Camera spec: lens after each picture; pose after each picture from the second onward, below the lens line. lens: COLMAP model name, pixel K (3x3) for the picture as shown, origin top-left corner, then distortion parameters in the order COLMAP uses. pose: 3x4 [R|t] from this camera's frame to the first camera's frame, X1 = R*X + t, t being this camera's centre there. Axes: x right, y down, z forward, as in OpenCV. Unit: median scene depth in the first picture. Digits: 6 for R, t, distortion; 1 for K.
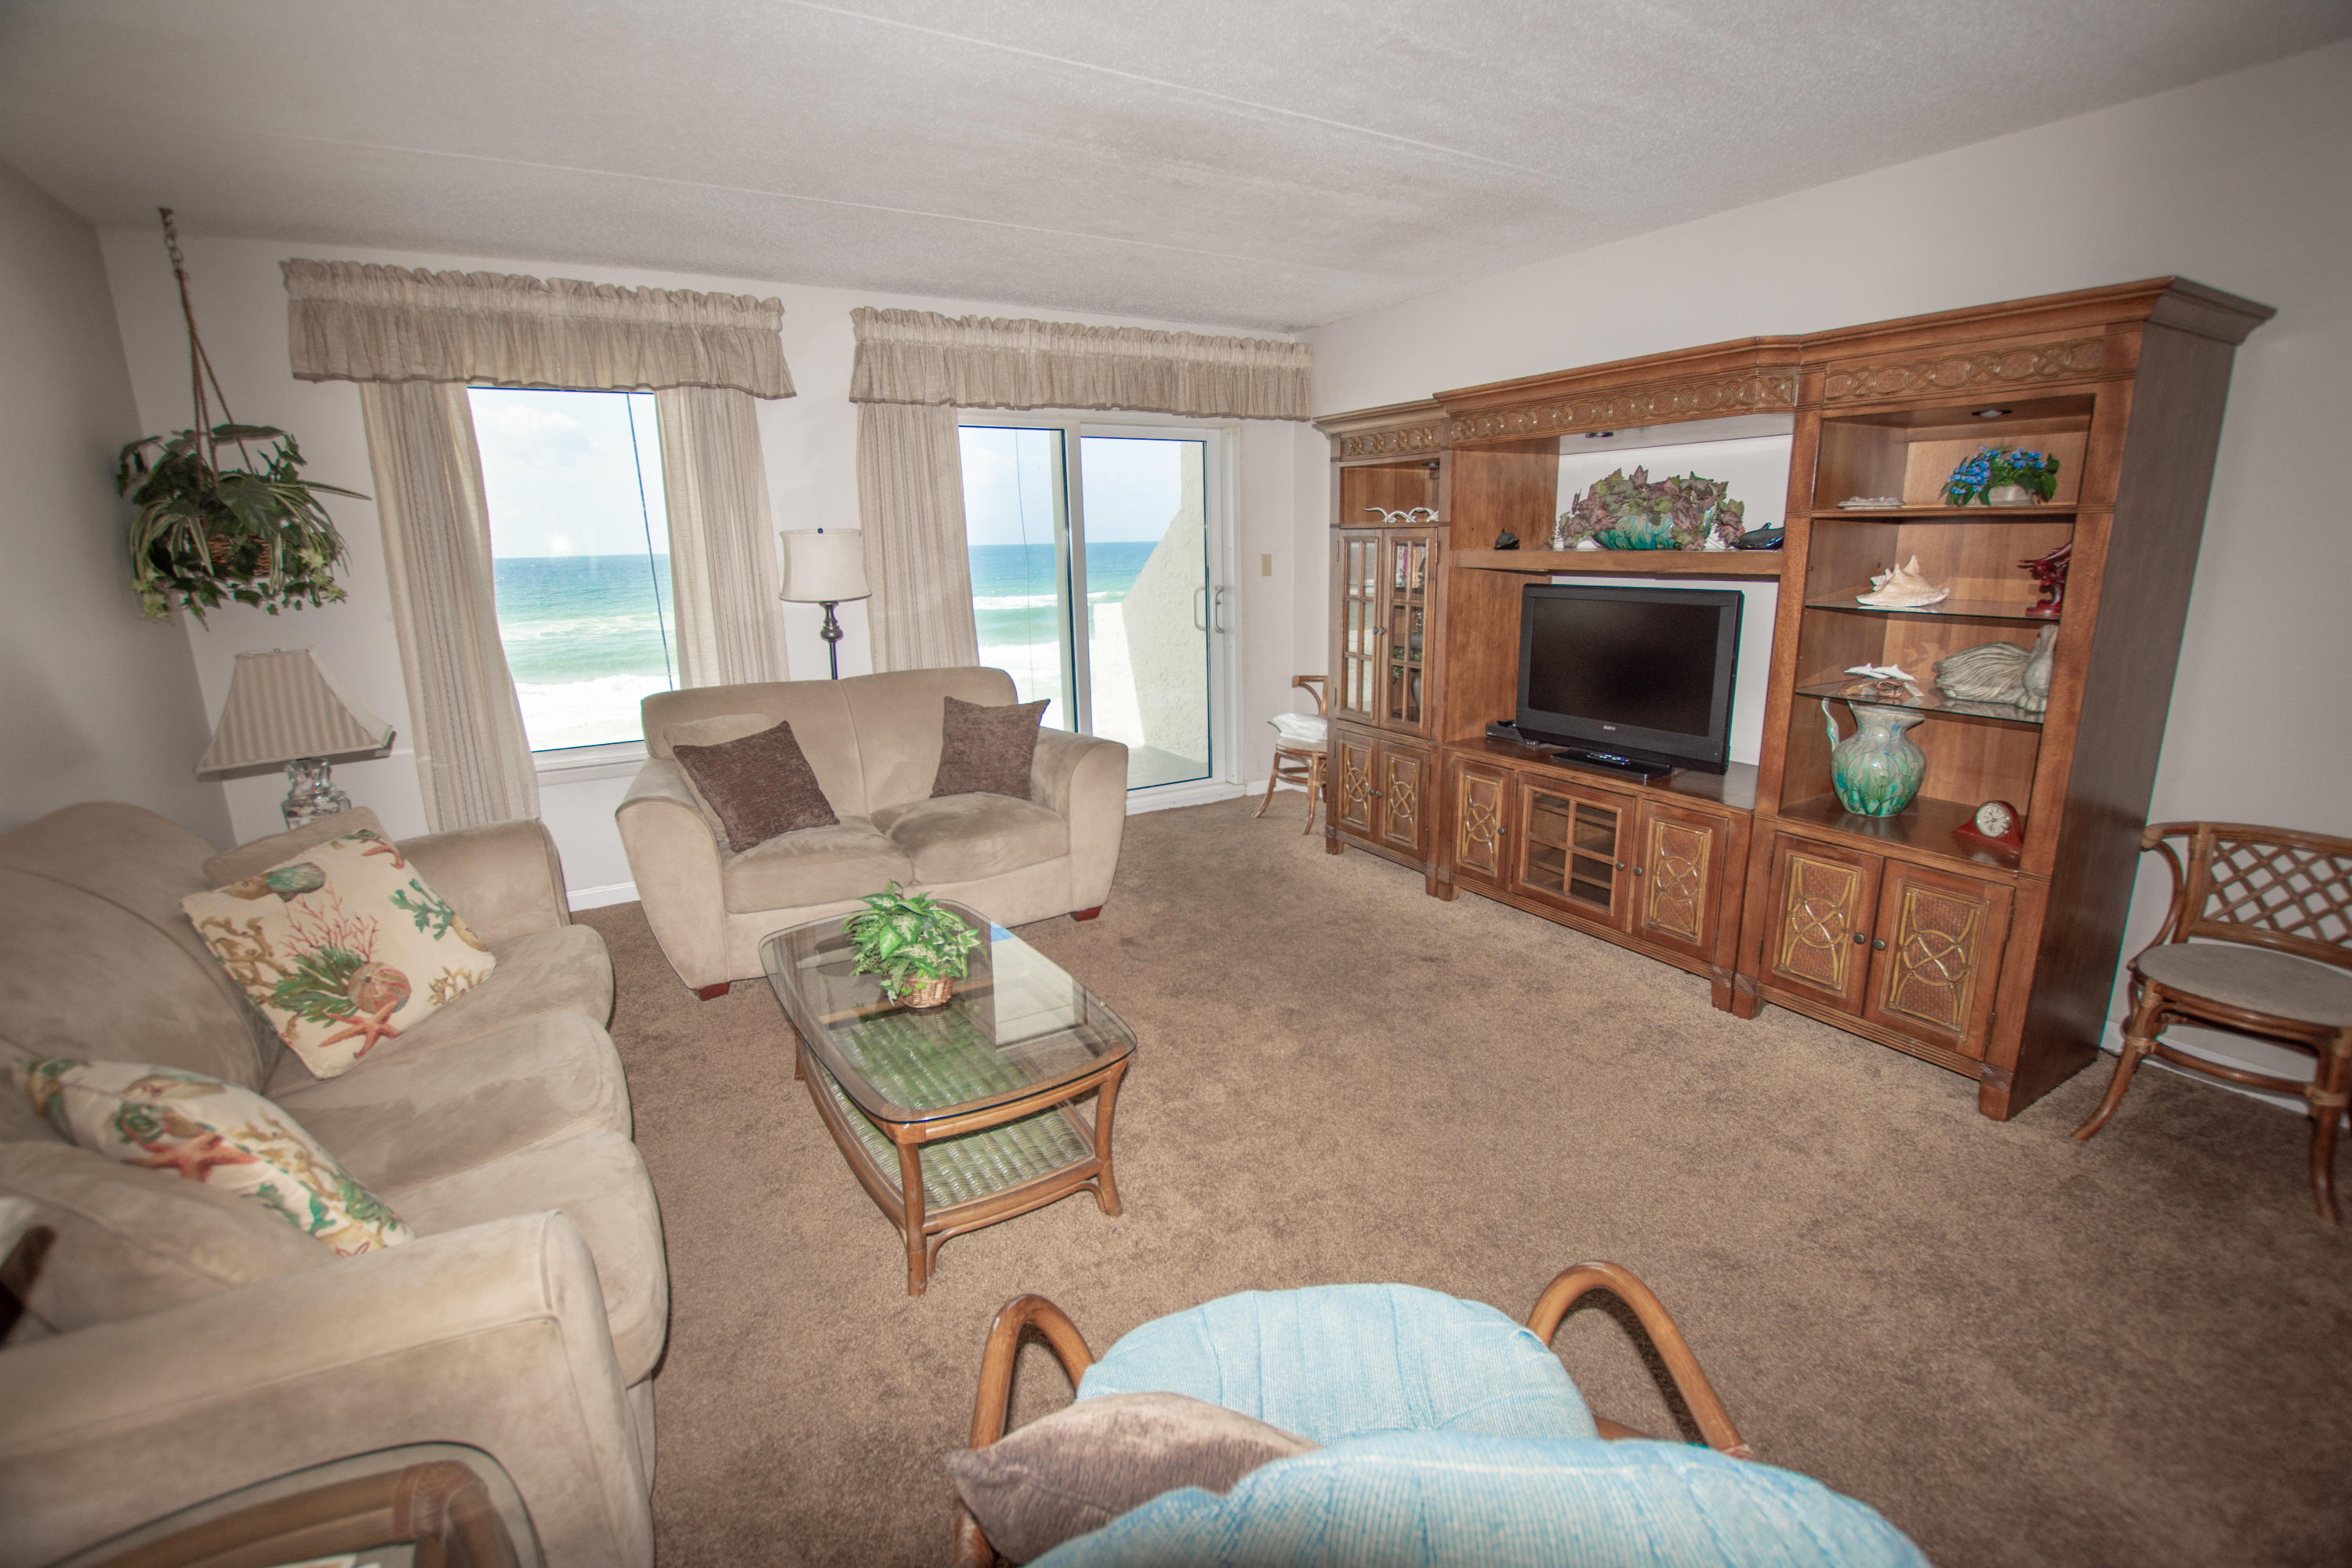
lens RADIAL K [[1045.2, 0, 1197.4], [0, 1045.2, 785.4], [0, 0, 1]] dist [-0.041414, 0.008975]
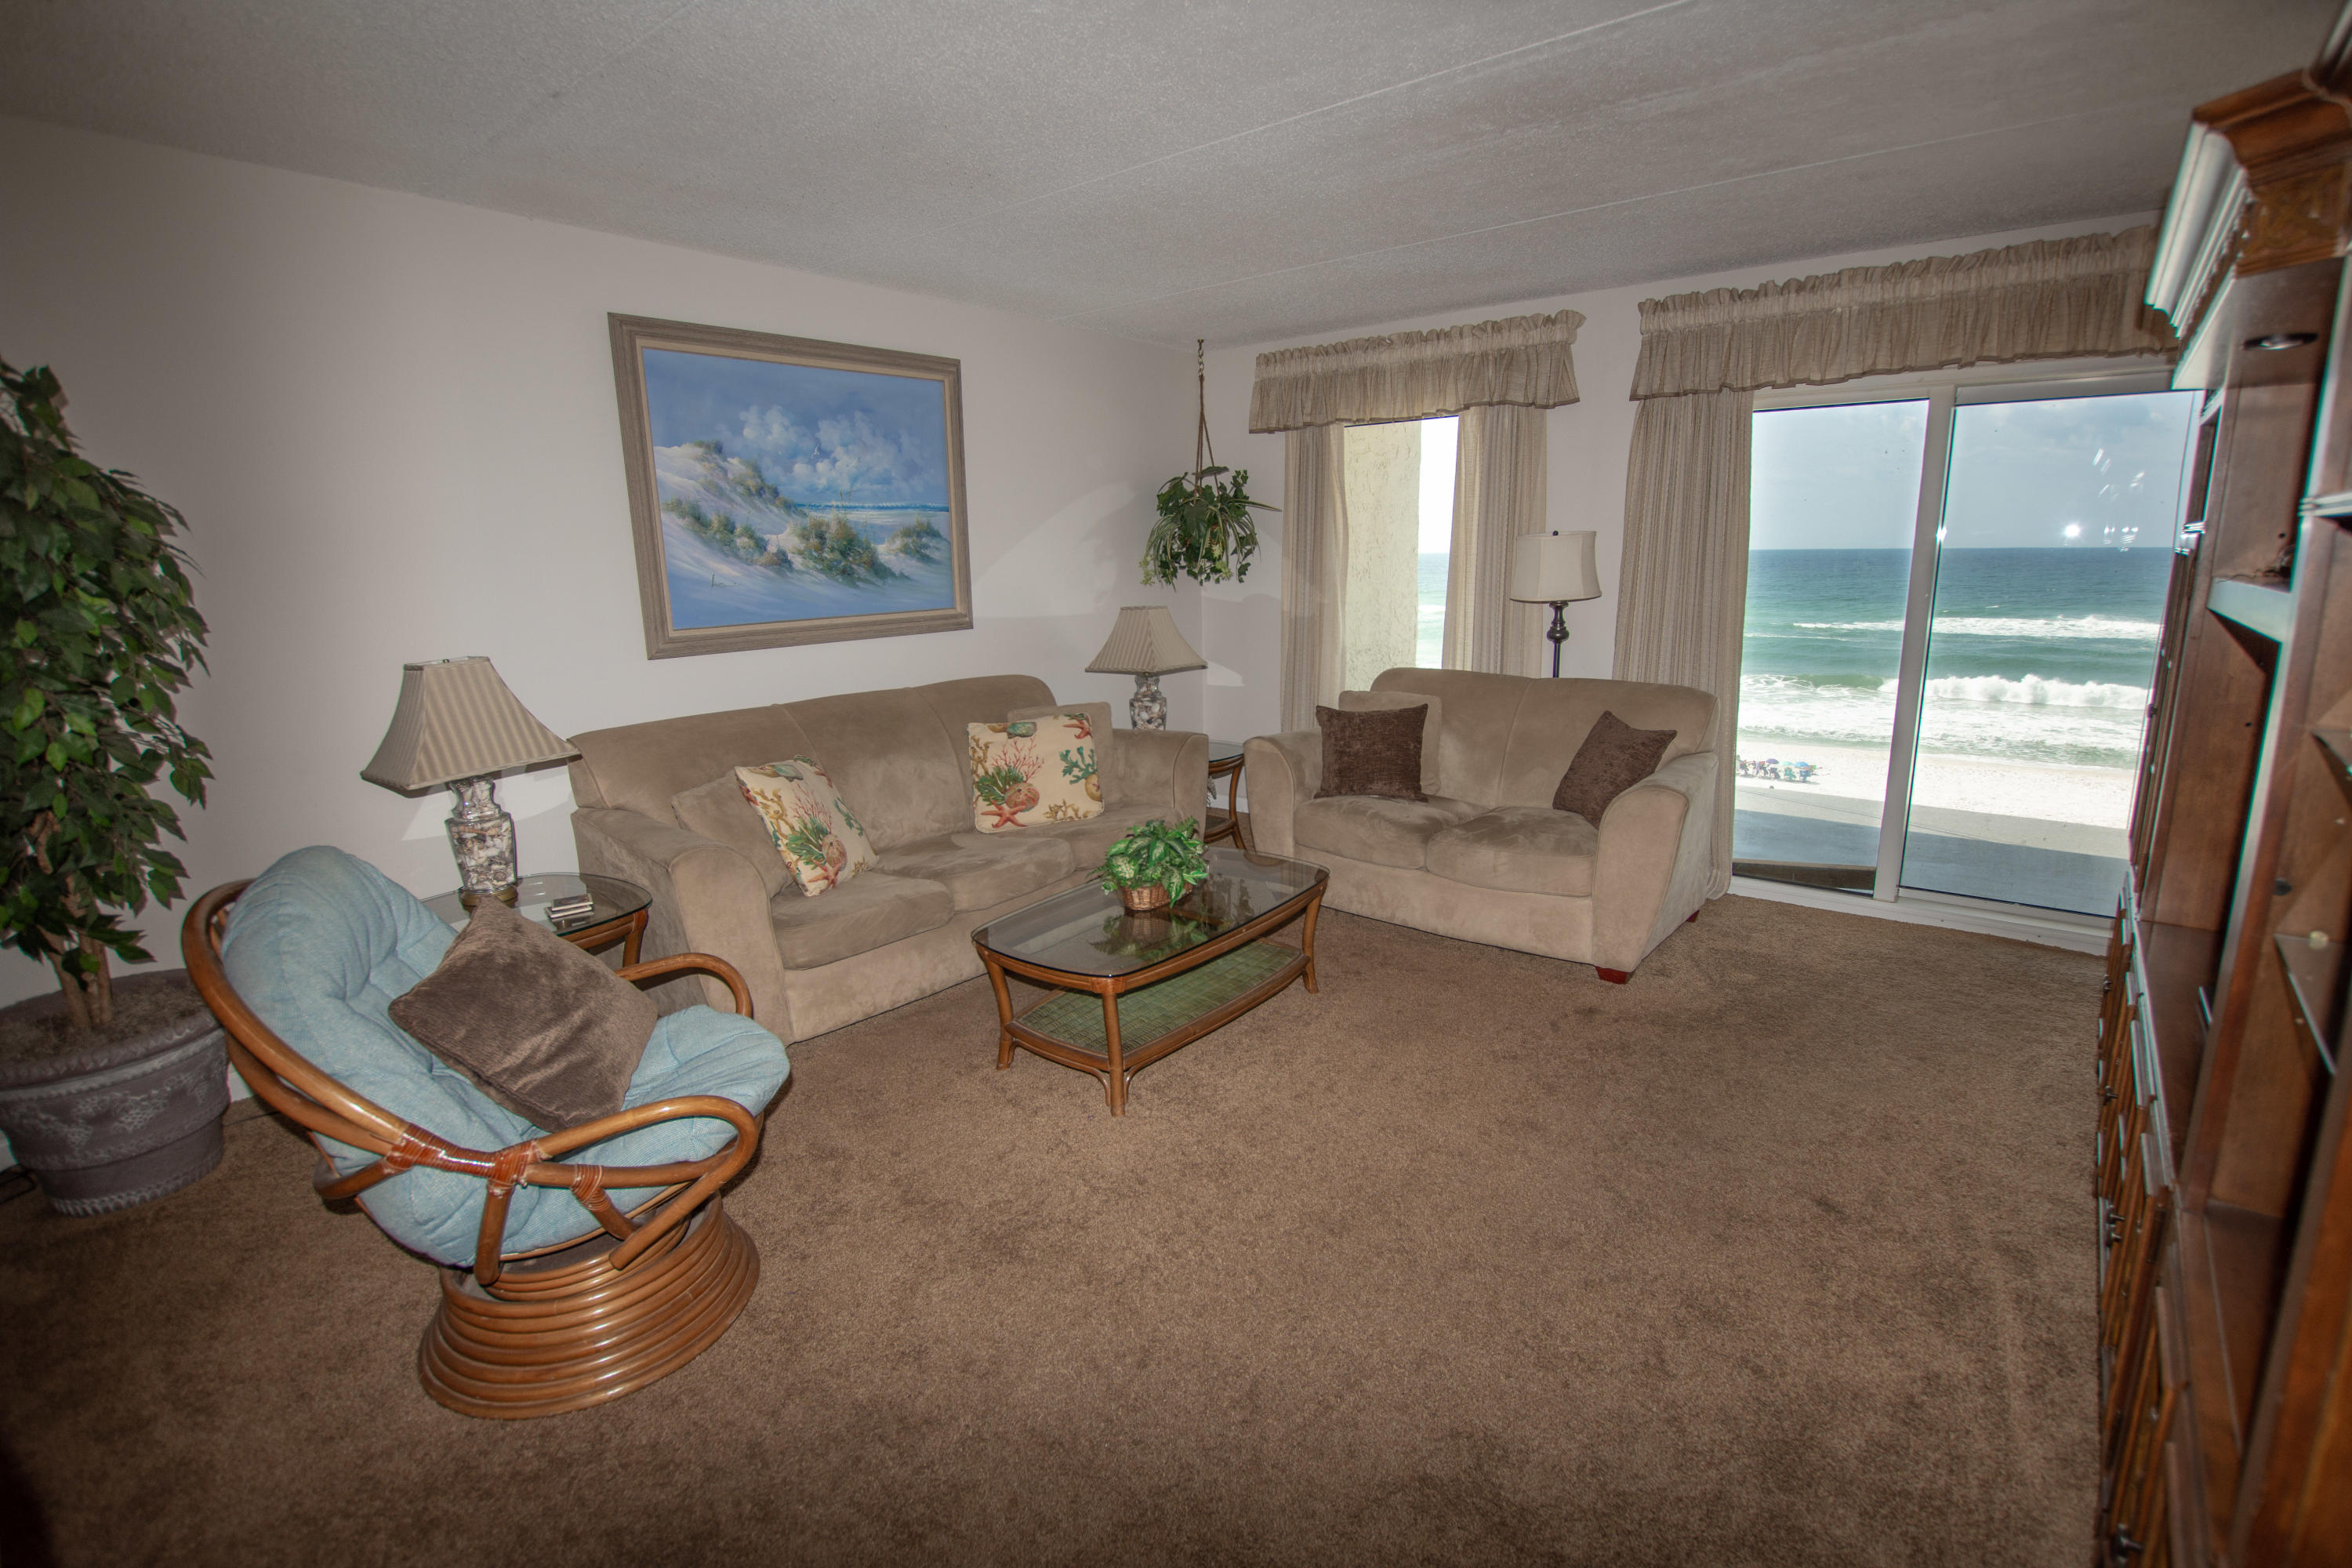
lens RADIAL K [[1109.3, 0, 1186.0], [0, 1109.3, 780.9], [0, 0, 1]] dist [-0.029082, -0.000250]
pose [[0.324611, 0.202671, -0.923879, 0.619891], [-0.209157, 0.967974, 0.138855, -0.090345], [0.922432, 0.148162, 0.356605, 0.335062]]
